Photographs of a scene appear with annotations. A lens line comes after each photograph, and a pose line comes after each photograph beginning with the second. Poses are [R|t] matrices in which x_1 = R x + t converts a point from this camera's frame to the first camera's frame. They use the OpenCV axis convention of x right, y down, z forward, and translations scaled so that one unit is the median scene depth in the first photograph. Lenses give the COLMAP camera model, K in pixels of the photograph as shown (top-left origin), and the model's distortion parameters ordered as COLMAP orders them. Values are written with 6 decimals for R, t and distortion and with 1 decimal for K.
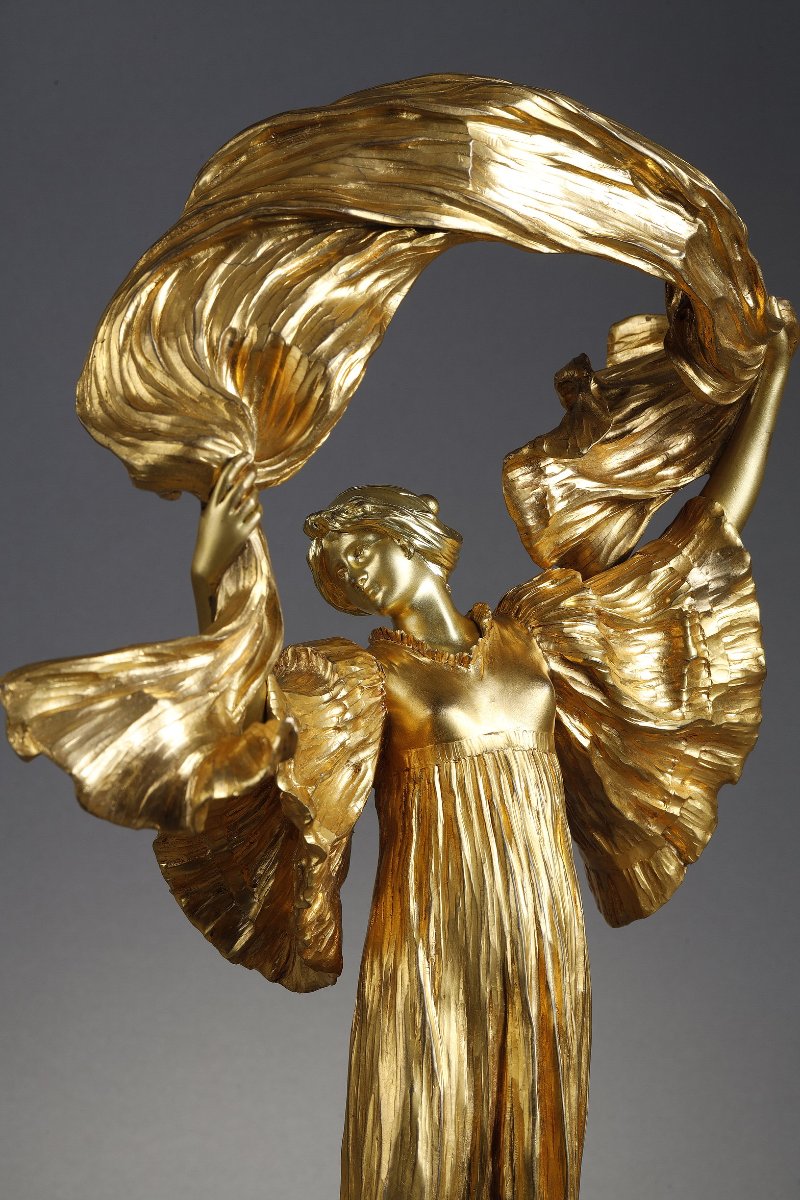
lens RADIAL K [[3772.7, 0, 403.7], [0, 3772.7, 598.3], [0, 0, 1]] dist [0.141216, 0.000000]
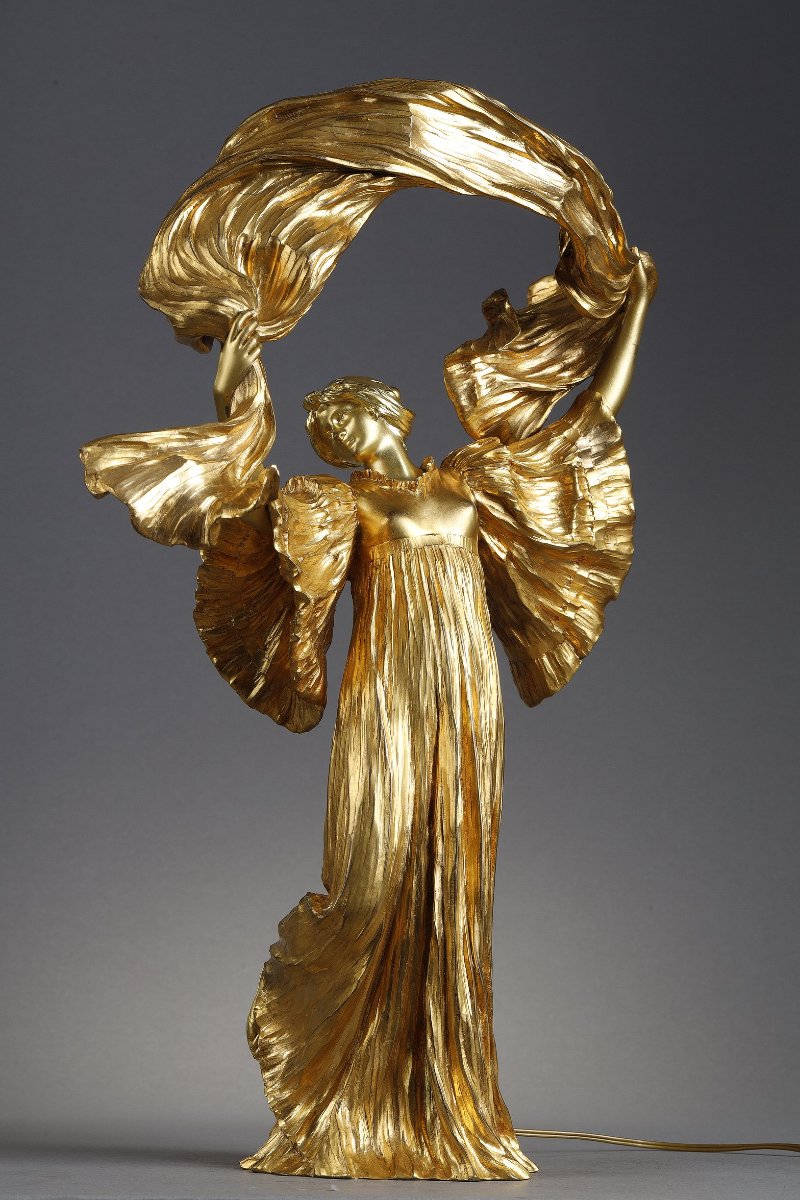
lens RADIAL K [[3772.7, 0, 397.4], [0, 3772.7, 594.8], [0, 0, 1]] dist [0.141216, 0.000000]
pose [[0.998820, -0.003268, -0.048464, 0.080941], [-0.003023, 0.991619, -0.129160, 0.246090], [0.048480, 0.129154, 0.990439, -0.414274]]
